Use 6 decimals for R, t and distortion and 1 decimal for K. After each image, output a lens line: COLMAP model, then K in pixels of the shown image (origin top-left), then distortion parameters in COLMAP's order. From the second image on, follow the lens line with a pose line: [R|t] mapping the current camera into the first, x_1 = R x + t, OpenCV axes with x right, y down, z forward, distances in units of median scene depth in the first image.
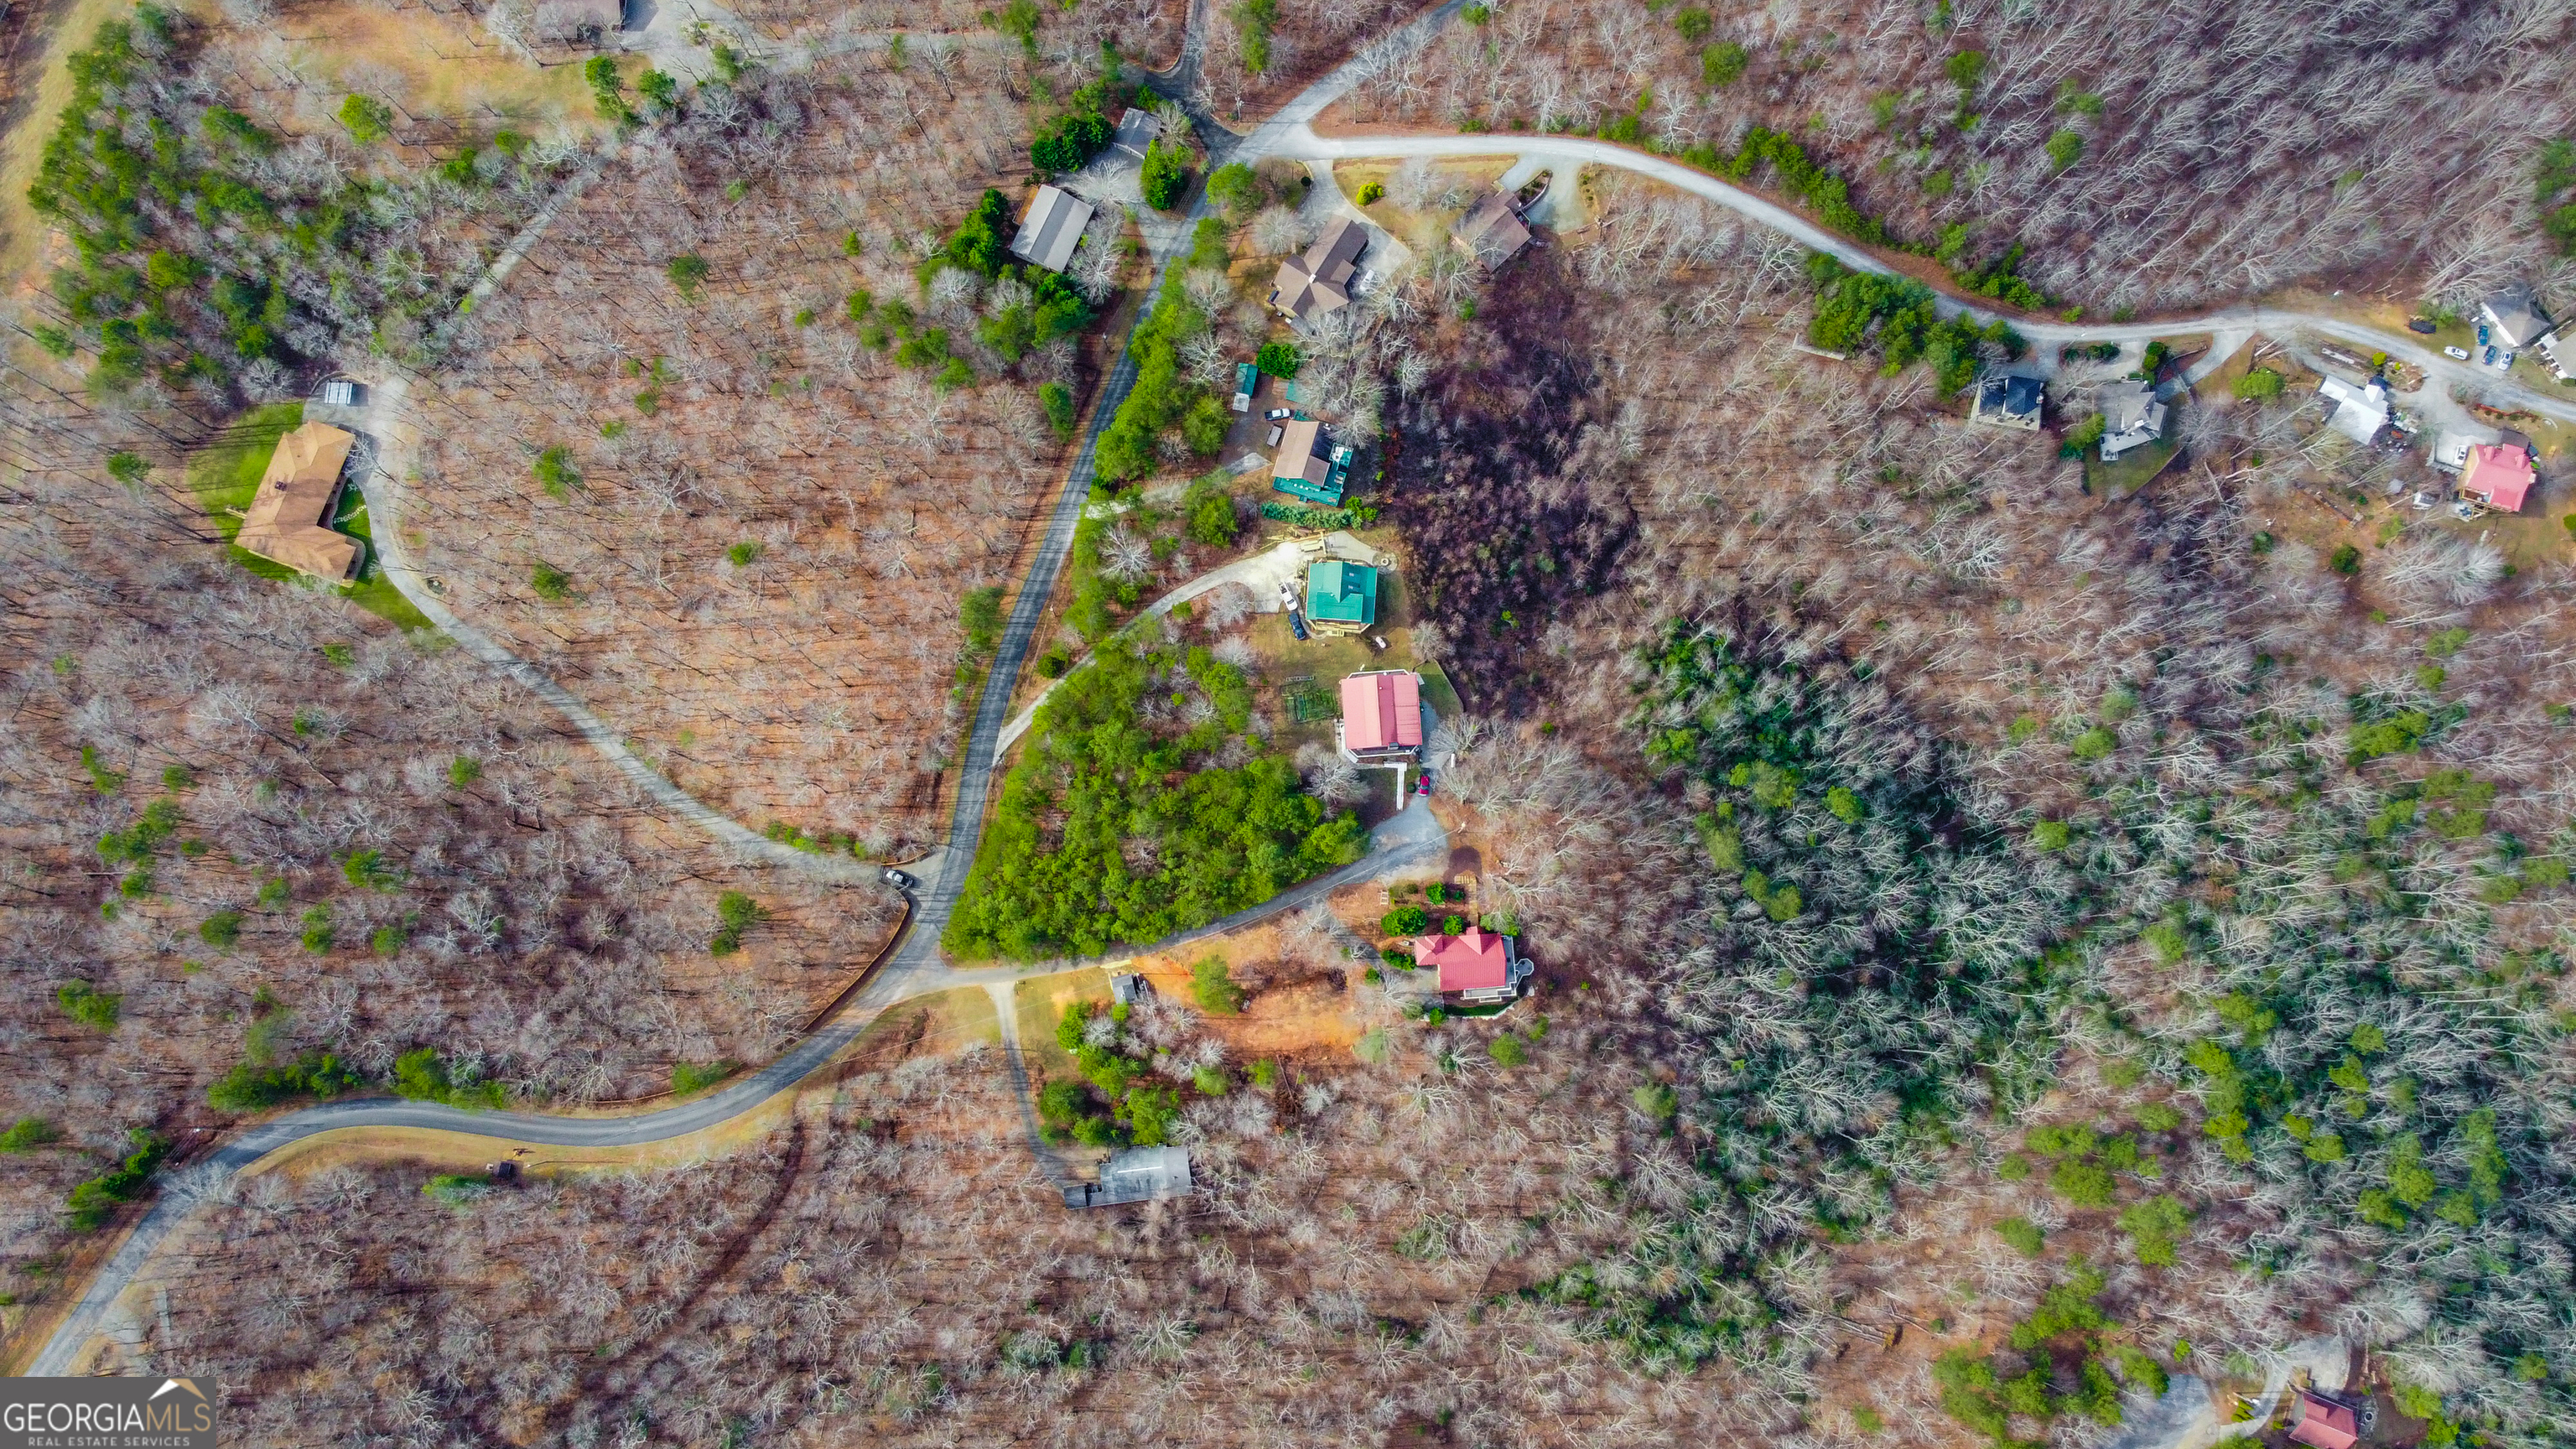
lens RADIAL K [[1959.5, 0, 1286.7], [0, 1959.5, 727.6], [0, 0, 1]] dist [0.012585, -0.020242]
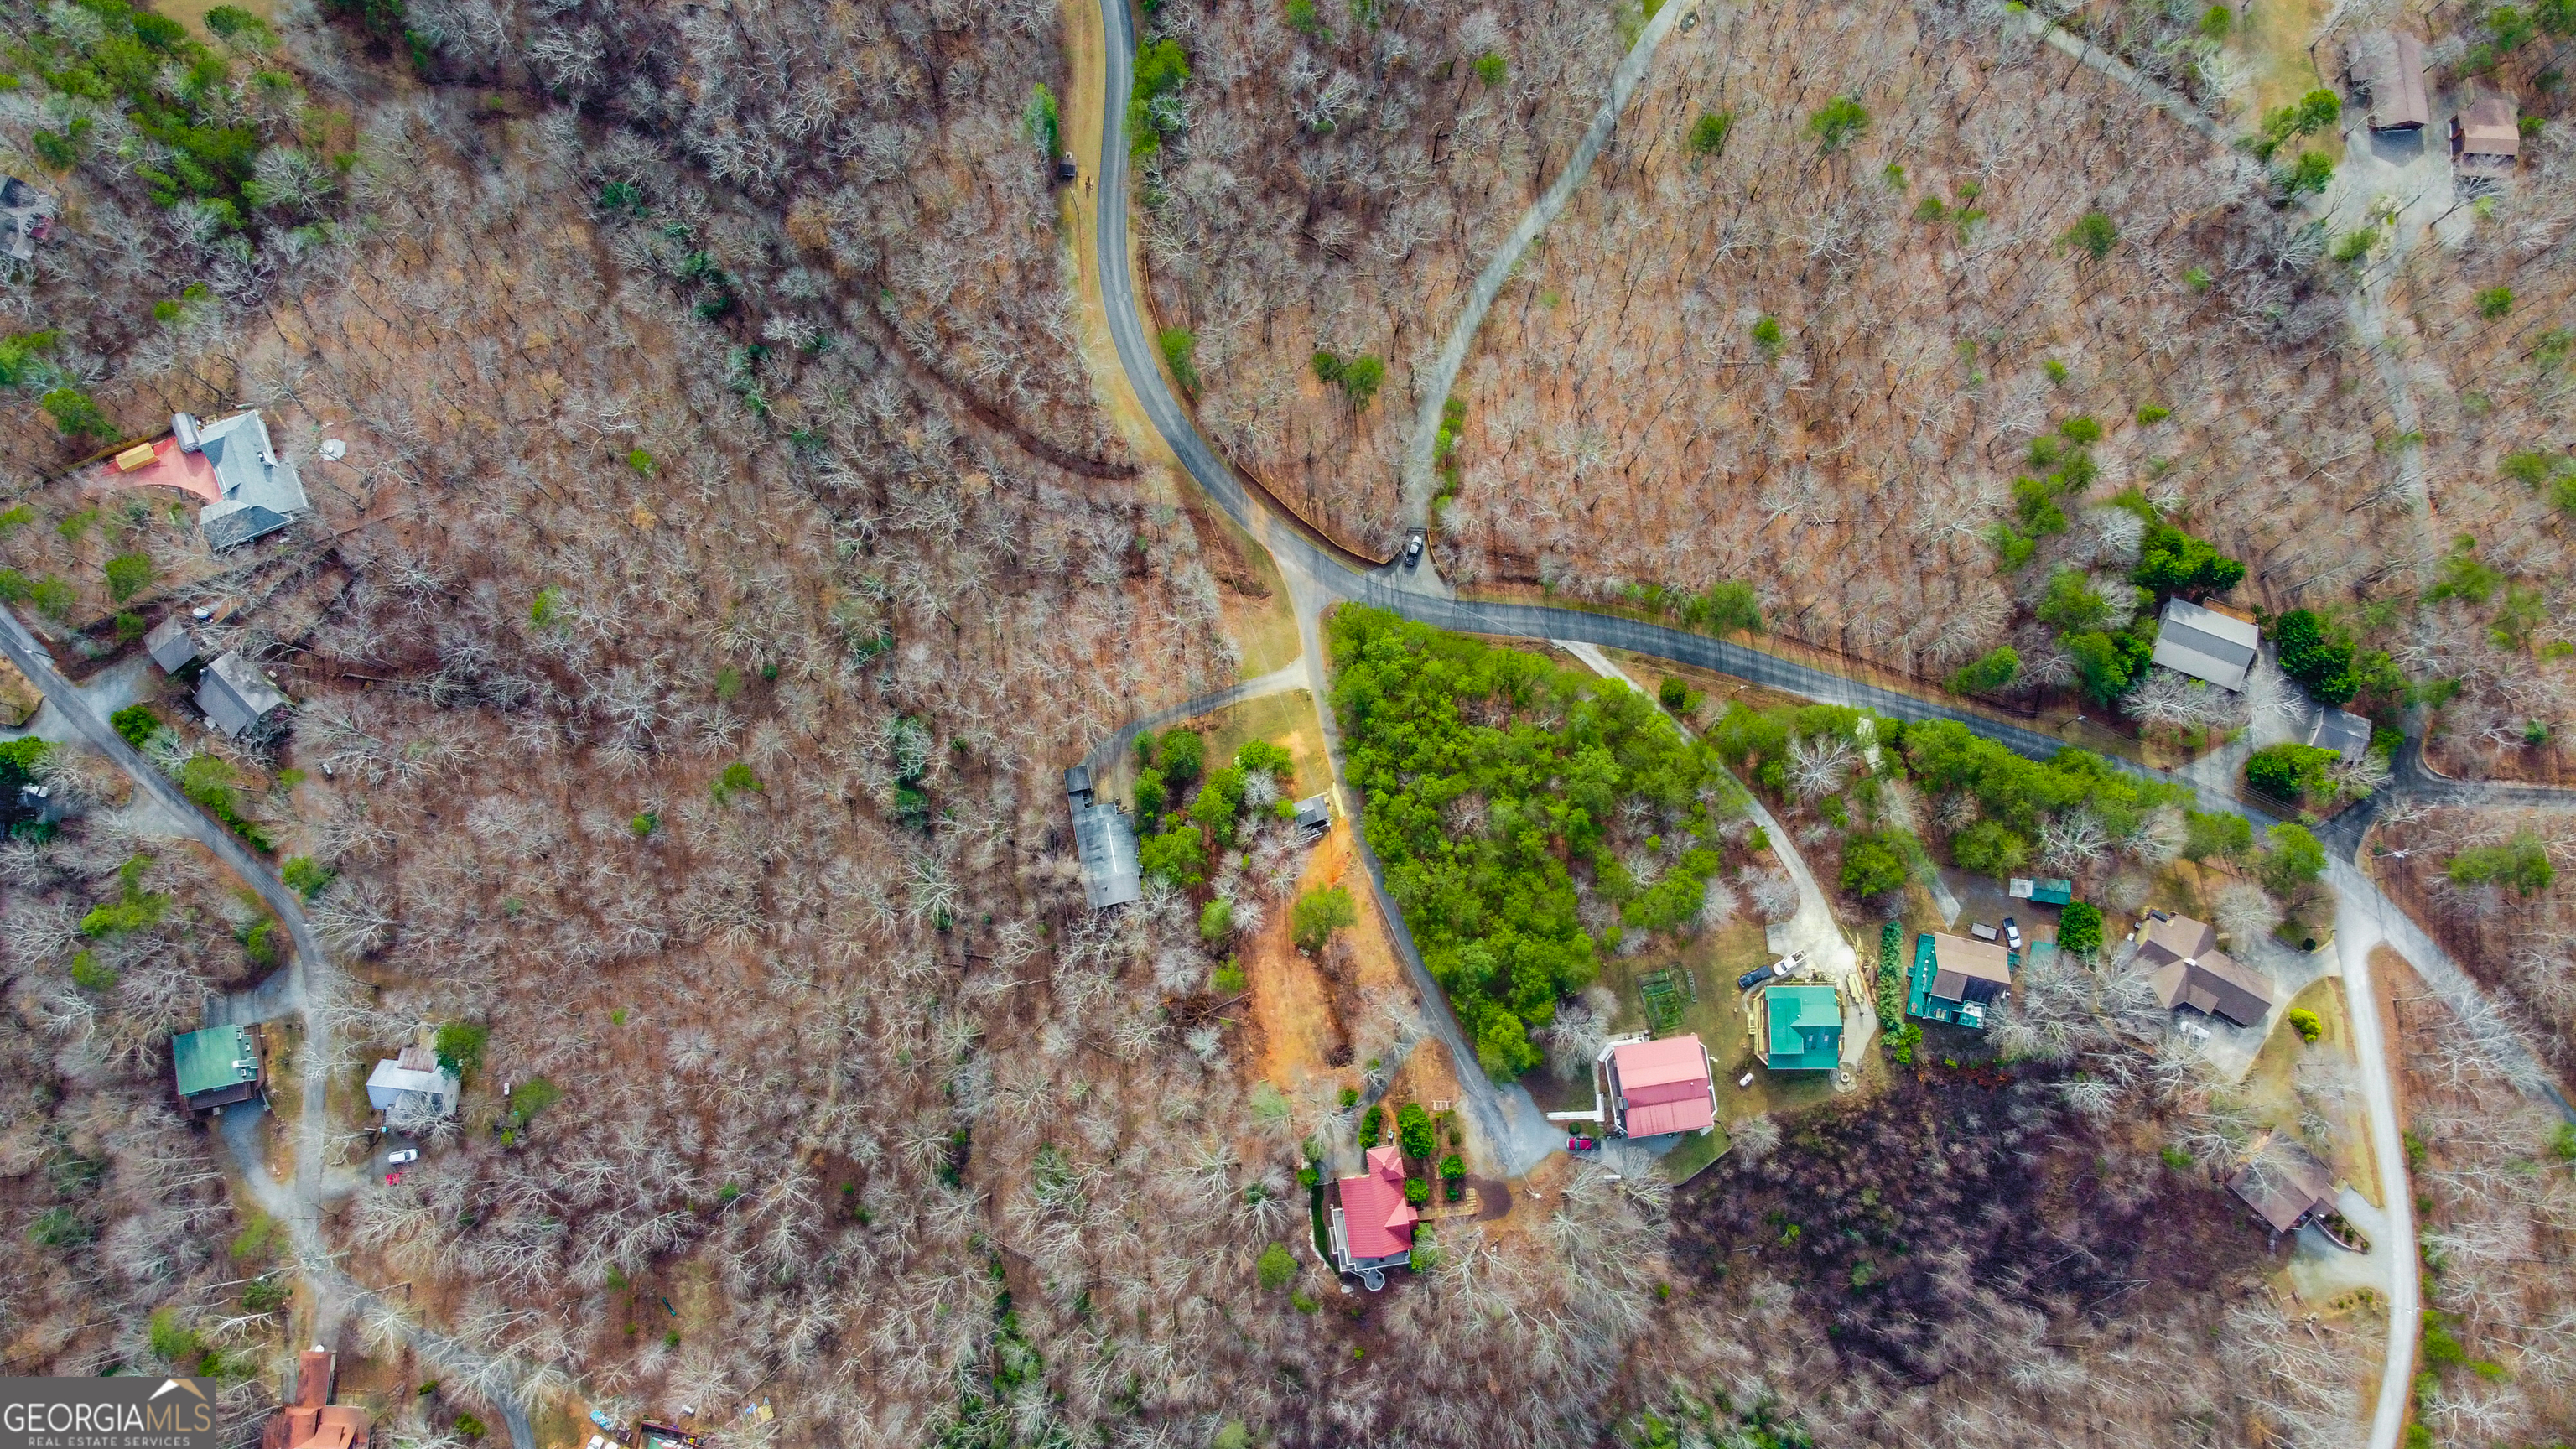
lens RADIAL K [[1959.5, 0, 1288.0], [0, 1959.5, 732.3], [0, 0, 1]] dist [0.012585, -0.020242]
pose [[0.078133, 0.987580, -0.136315, 0.000710], [-0.985786, 0.096932, 0.137223, 0.019767], [0.148732, 0.123656, 0.981116, 0.133395]]
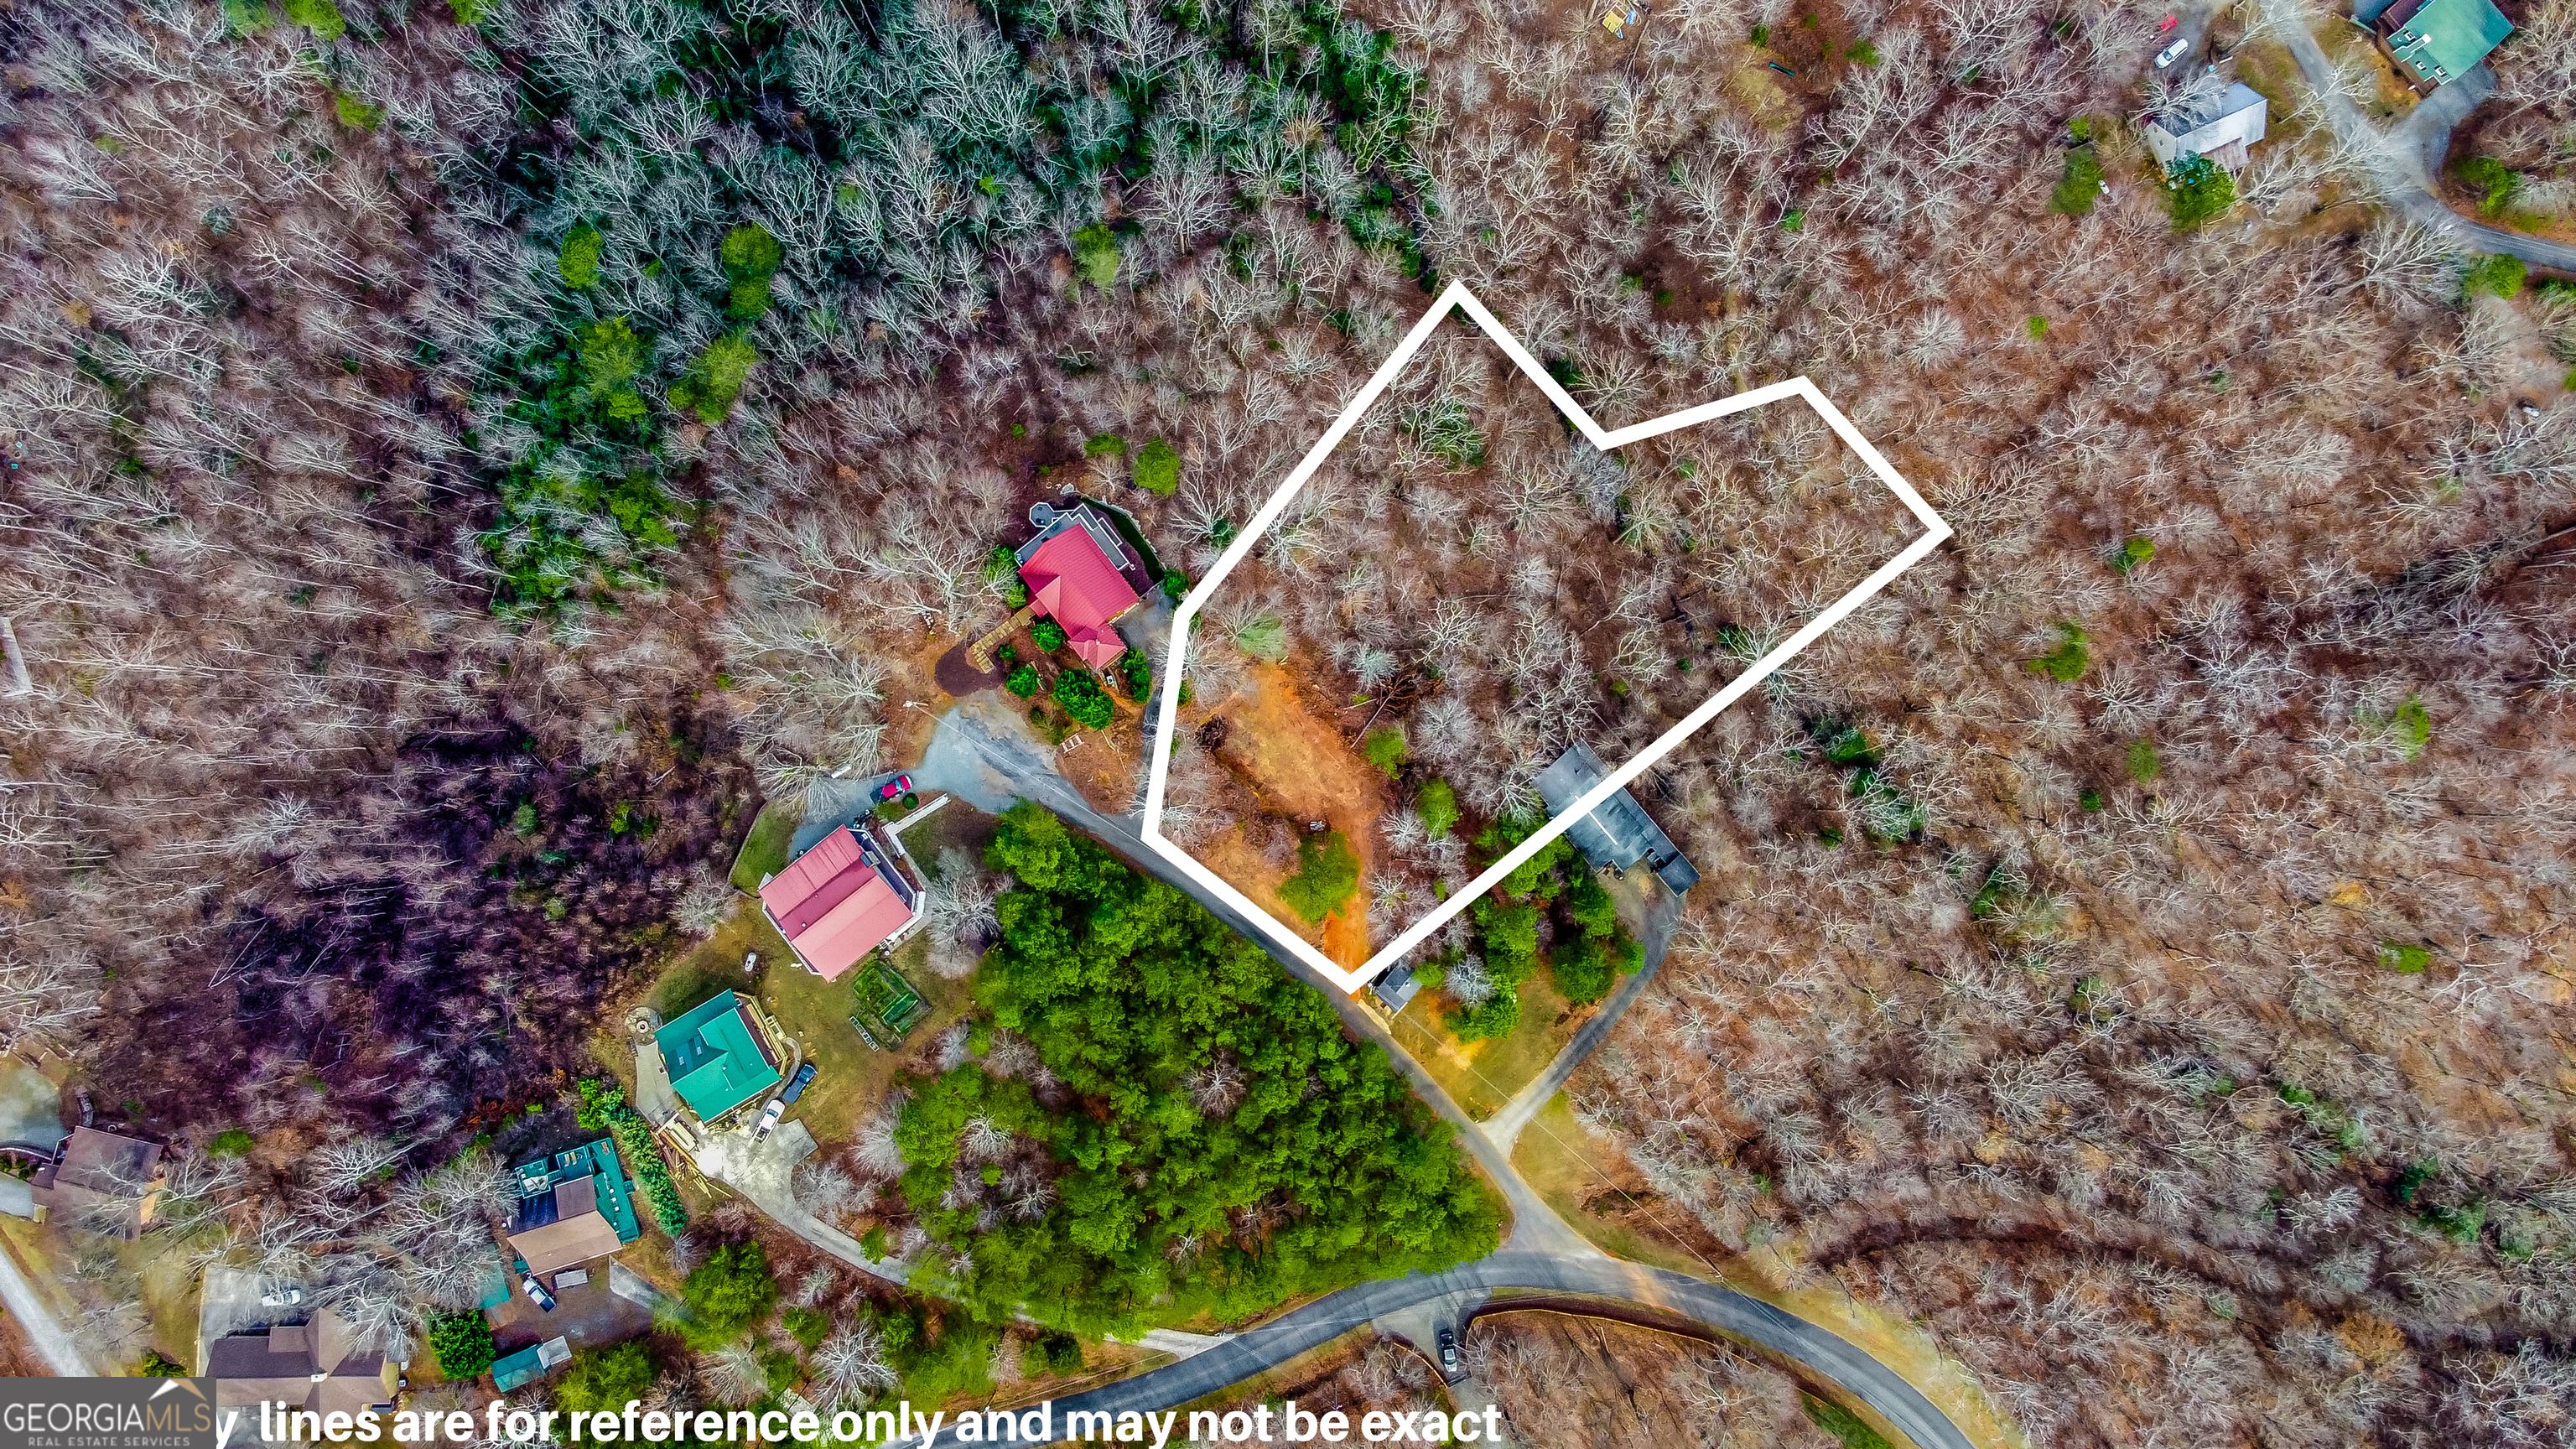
lens RADIAL K [[1959.5, 0, 1284.1], [0, 1959.5, 731.9], [0, 0, 1]] dist [0.012585, -0.020242]
pose [[-0.558124, -0.829521, 0.019809, -0.000801], [0.821863, -0.549371, 0.150774, 0.046725], [-0.114188, 0.100432, 0.988370, 0.320876]]
